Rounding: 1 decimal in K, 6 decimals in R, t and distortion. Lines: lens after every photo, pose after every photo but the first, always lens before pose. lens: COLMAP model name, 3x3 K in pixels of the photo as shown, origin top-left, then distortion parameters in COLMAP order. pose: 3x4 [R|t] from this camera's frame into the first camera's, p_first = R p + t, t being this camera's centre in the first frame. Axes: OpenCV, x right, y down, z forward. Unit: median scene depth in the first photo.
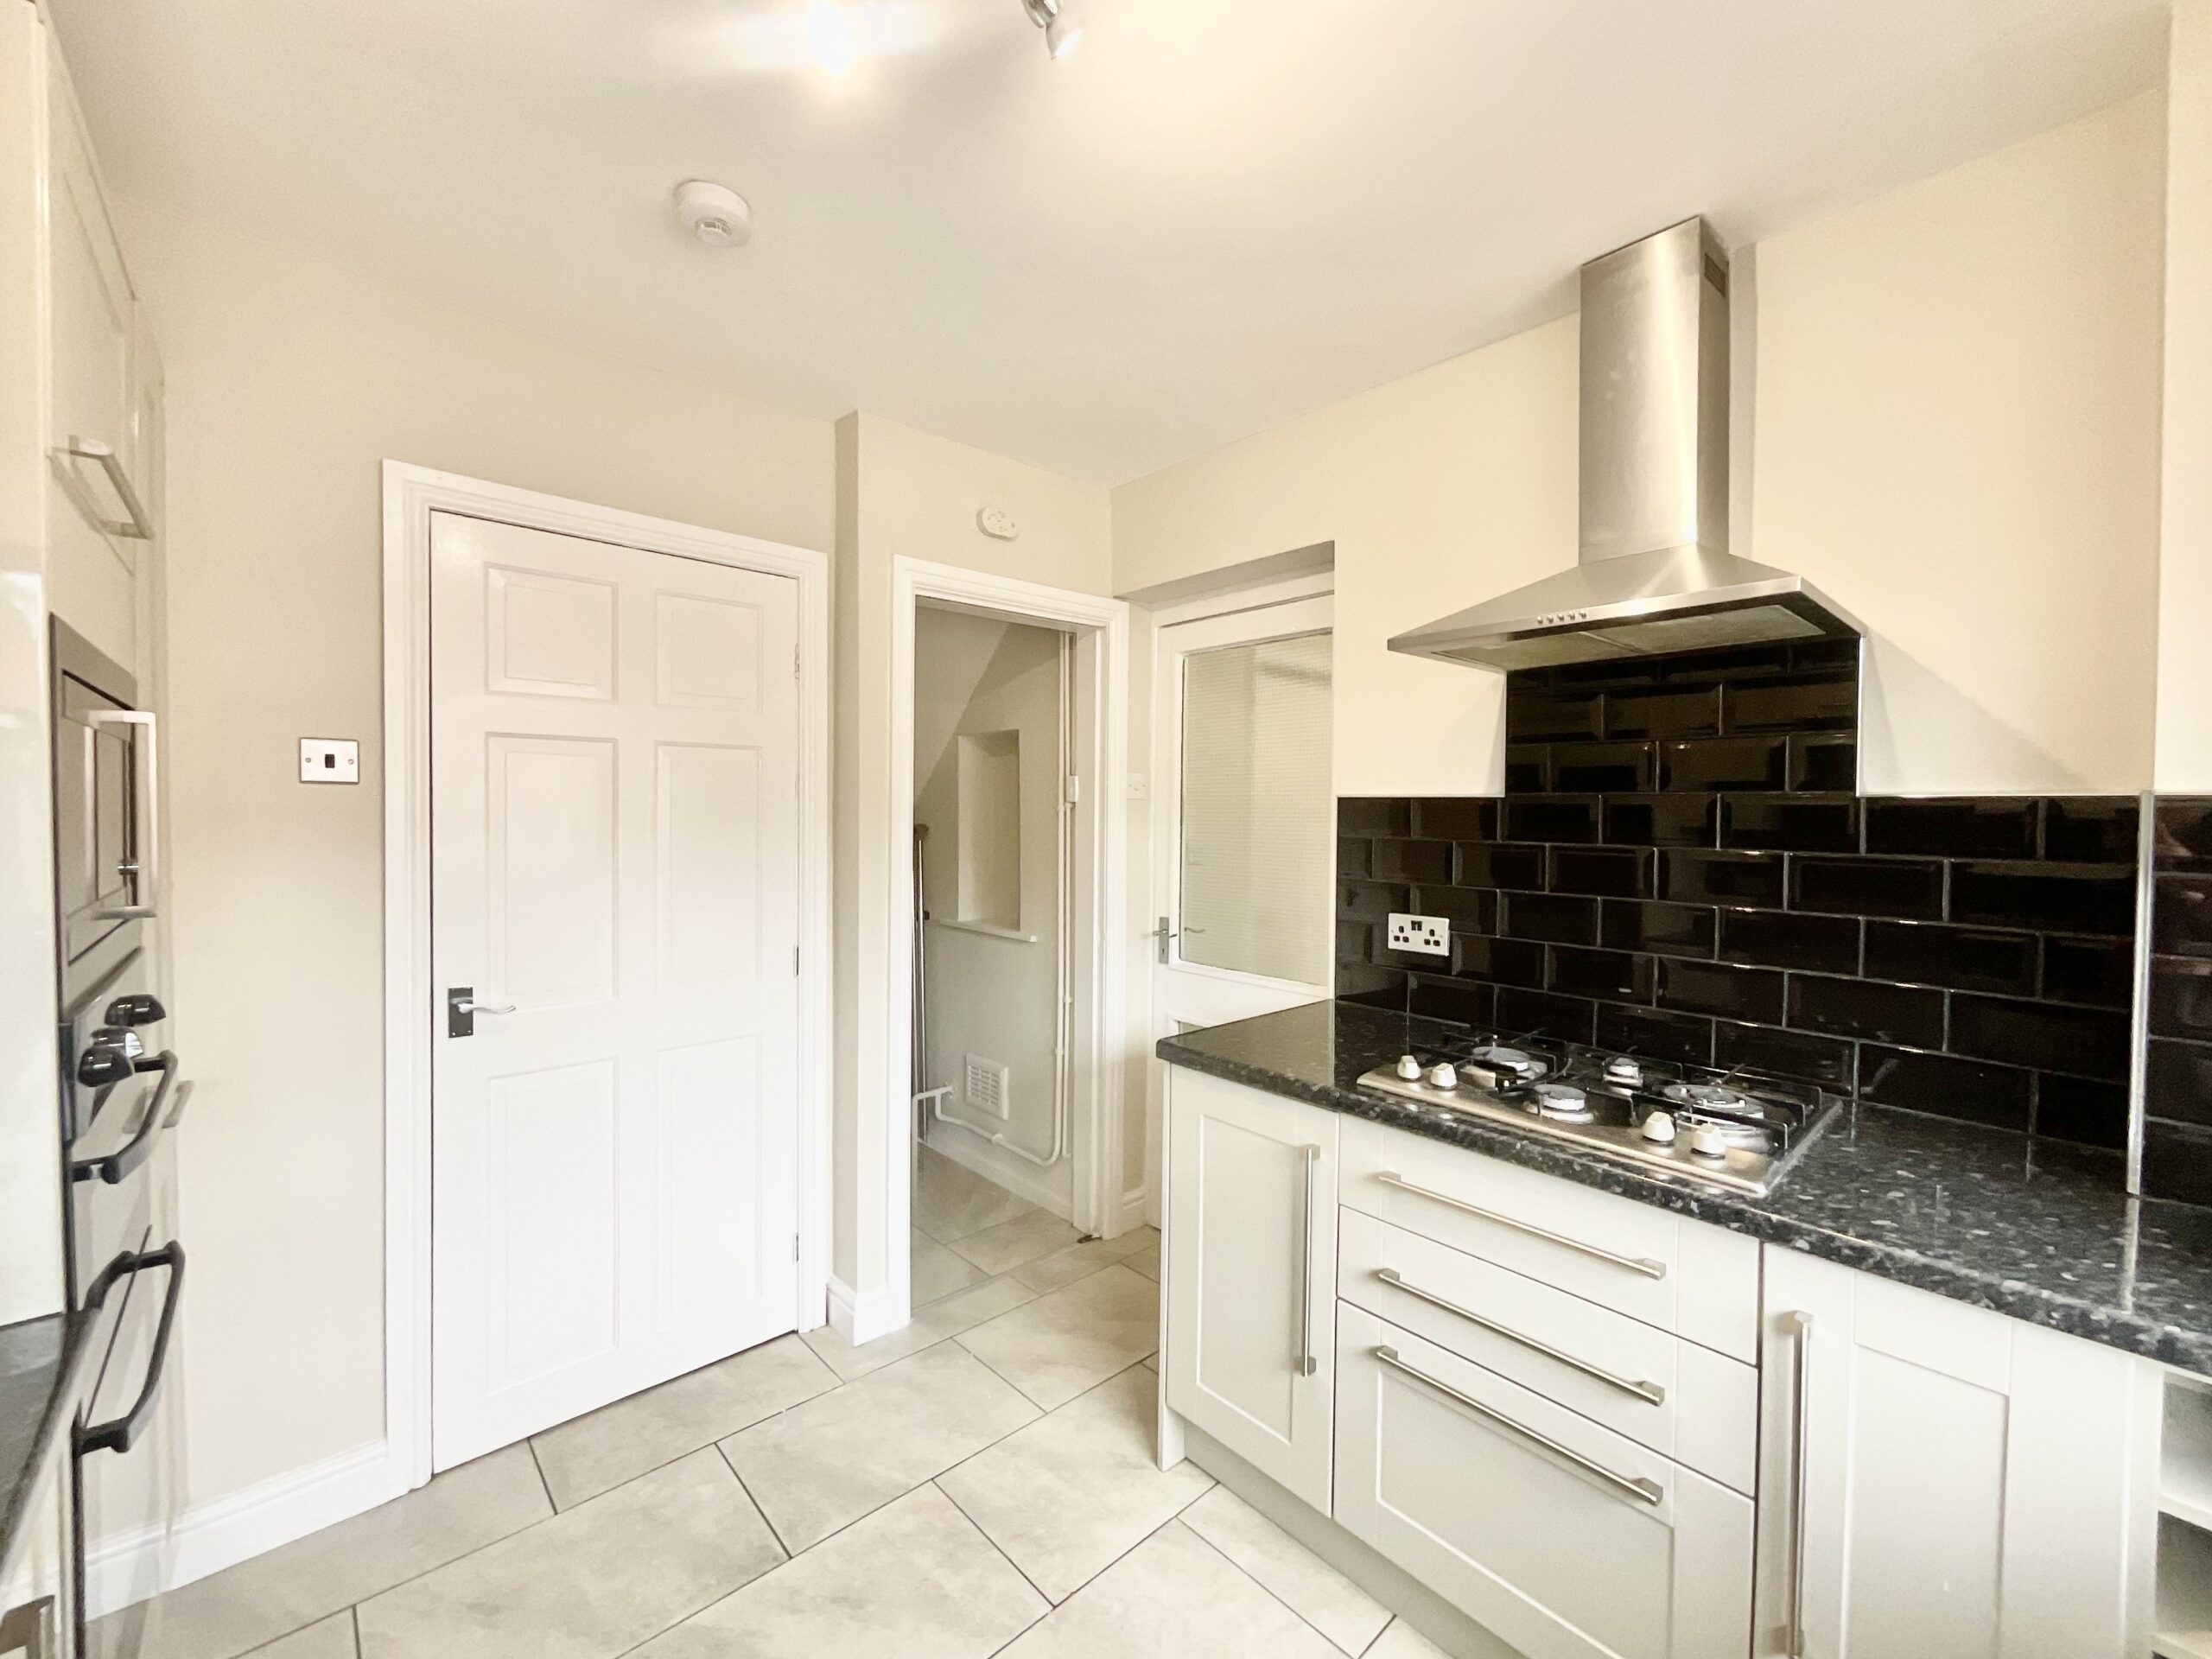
lens RADIAL K [[895.8, 0, 1103.9], [0, 895.8, 827.2], [0, 0, 1]] dist [0.000122, 0.000358]
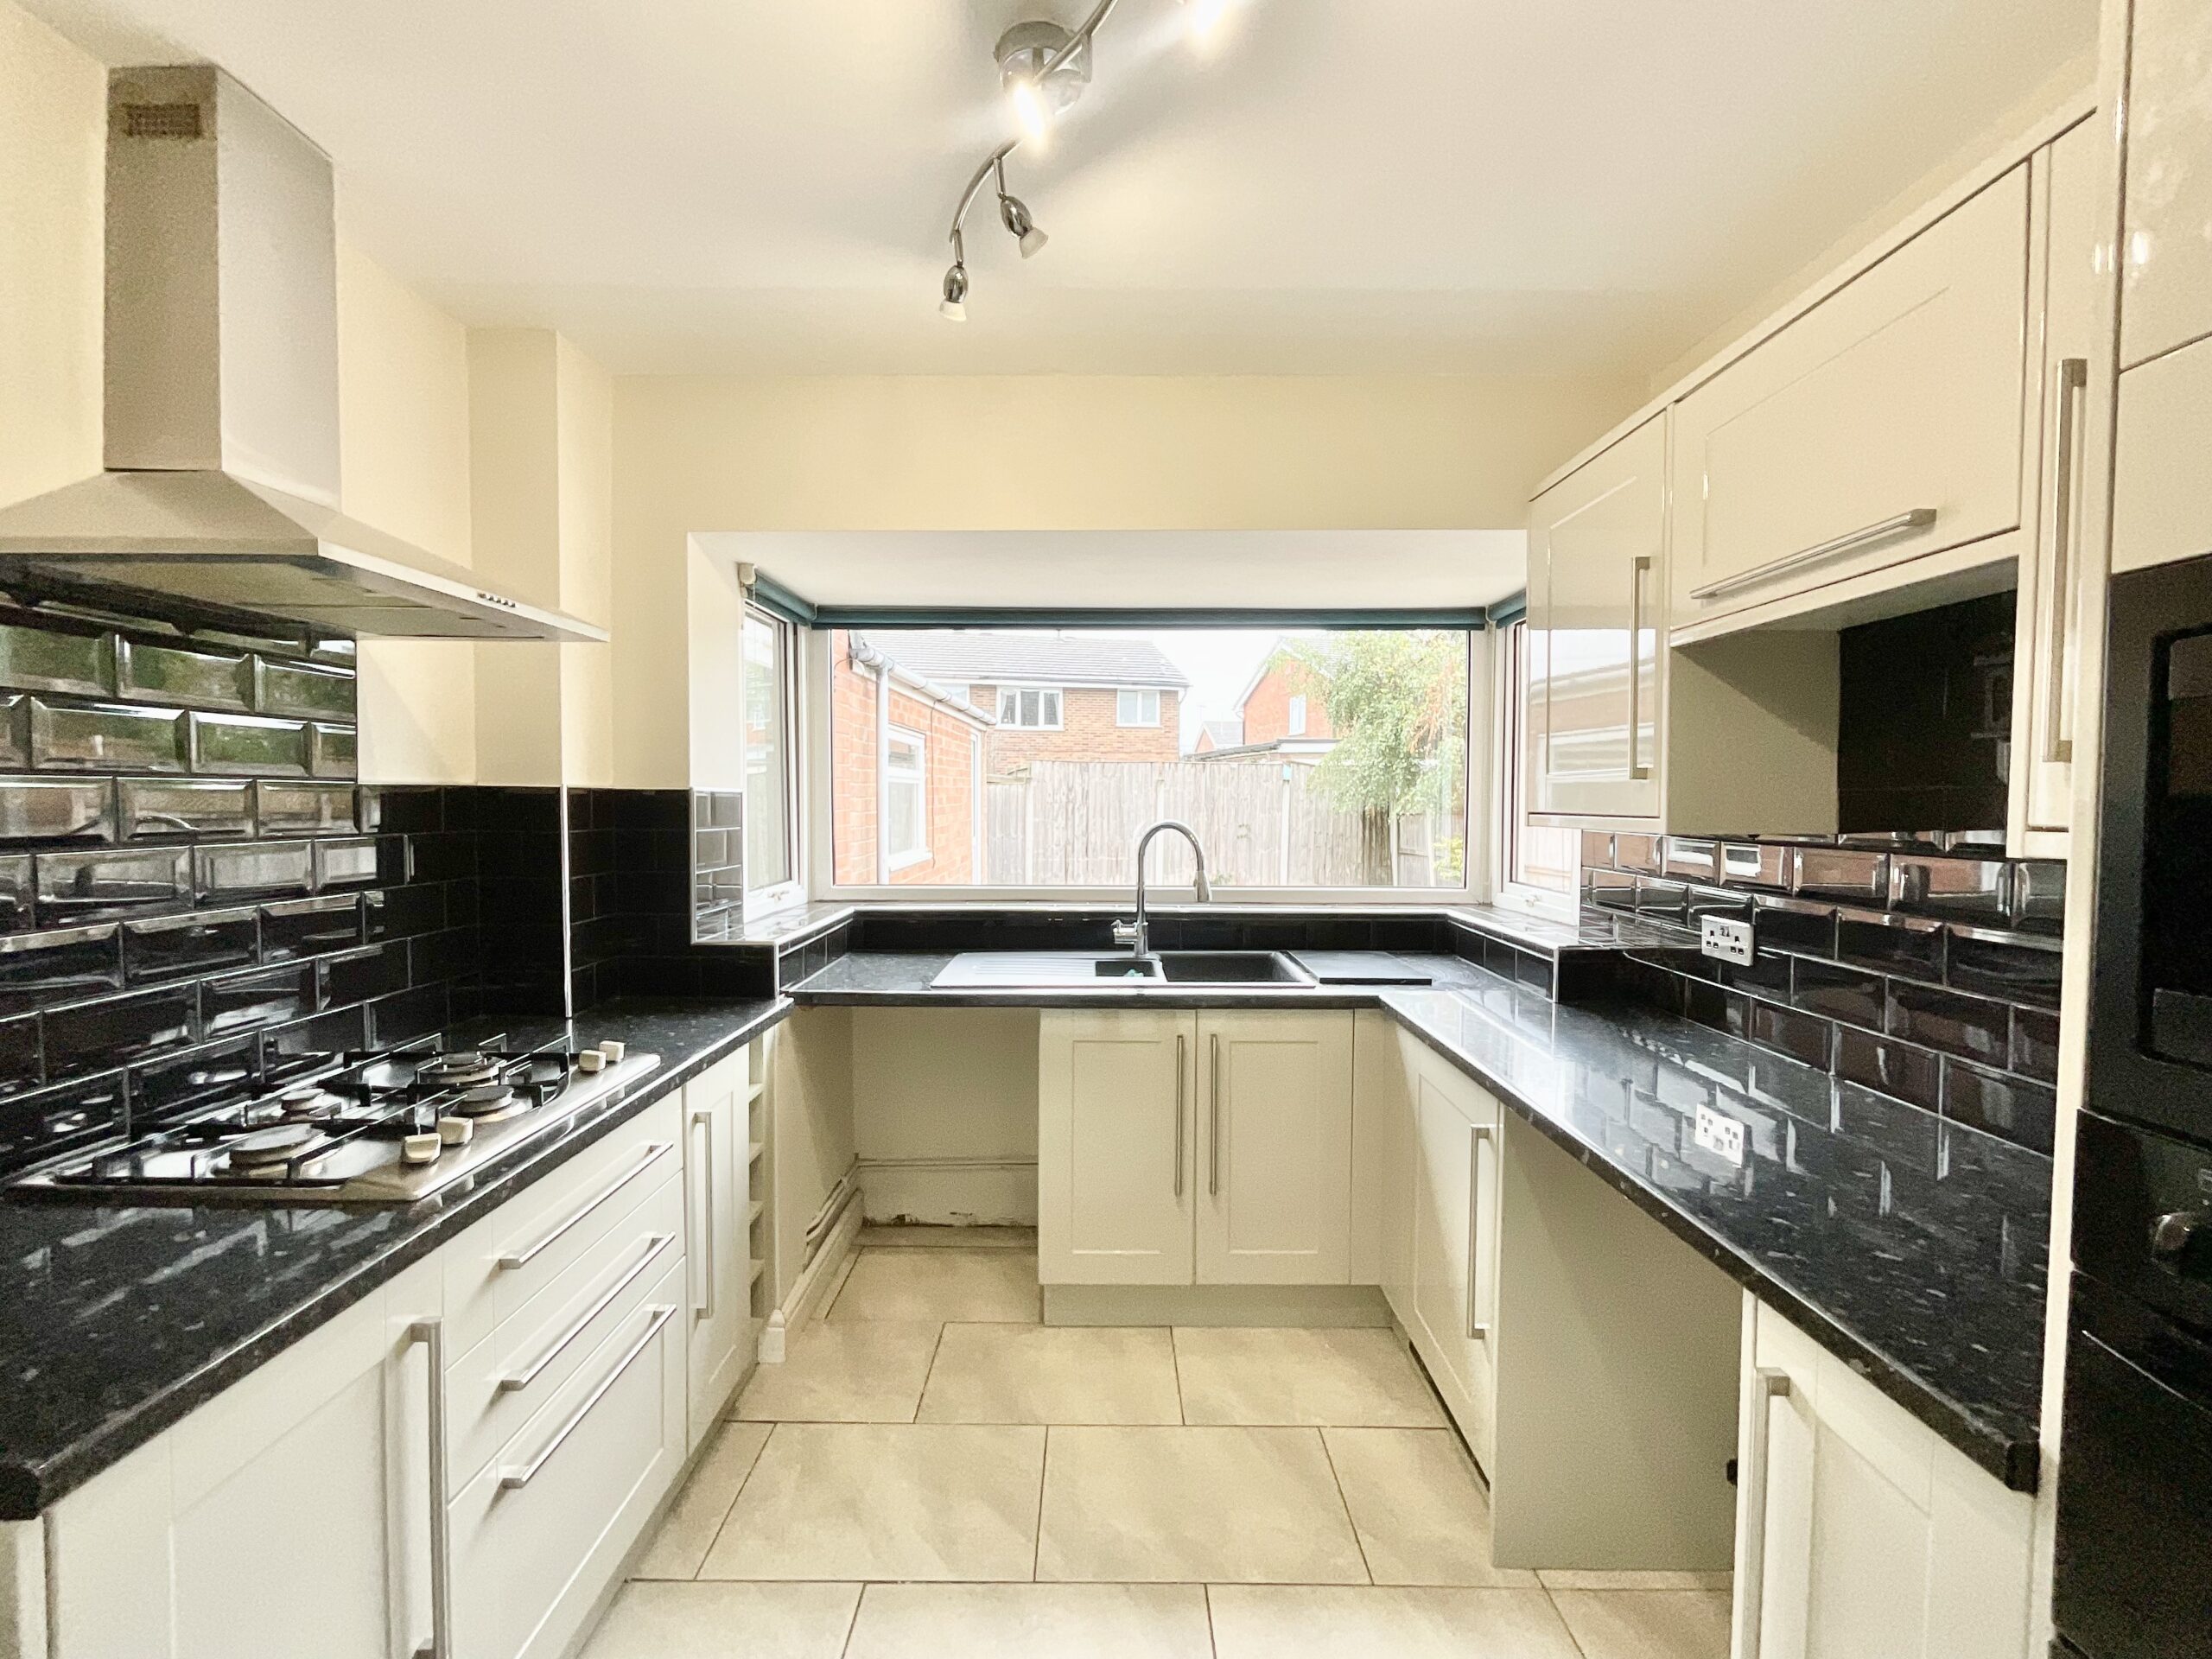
lens RADIAL K [[897.6, 0, 1100.4], [0, 897.6, 826.6], [0, 0, 1]] dist [-0.000394, -0.000222]
pose [[-0.735771, -0.030814, 0.676529, -0.427690], [0.006601, 0.998591, 0.052663, -0.024664], [-0.677198, 0.043214, -0.734530, 0.868337]]
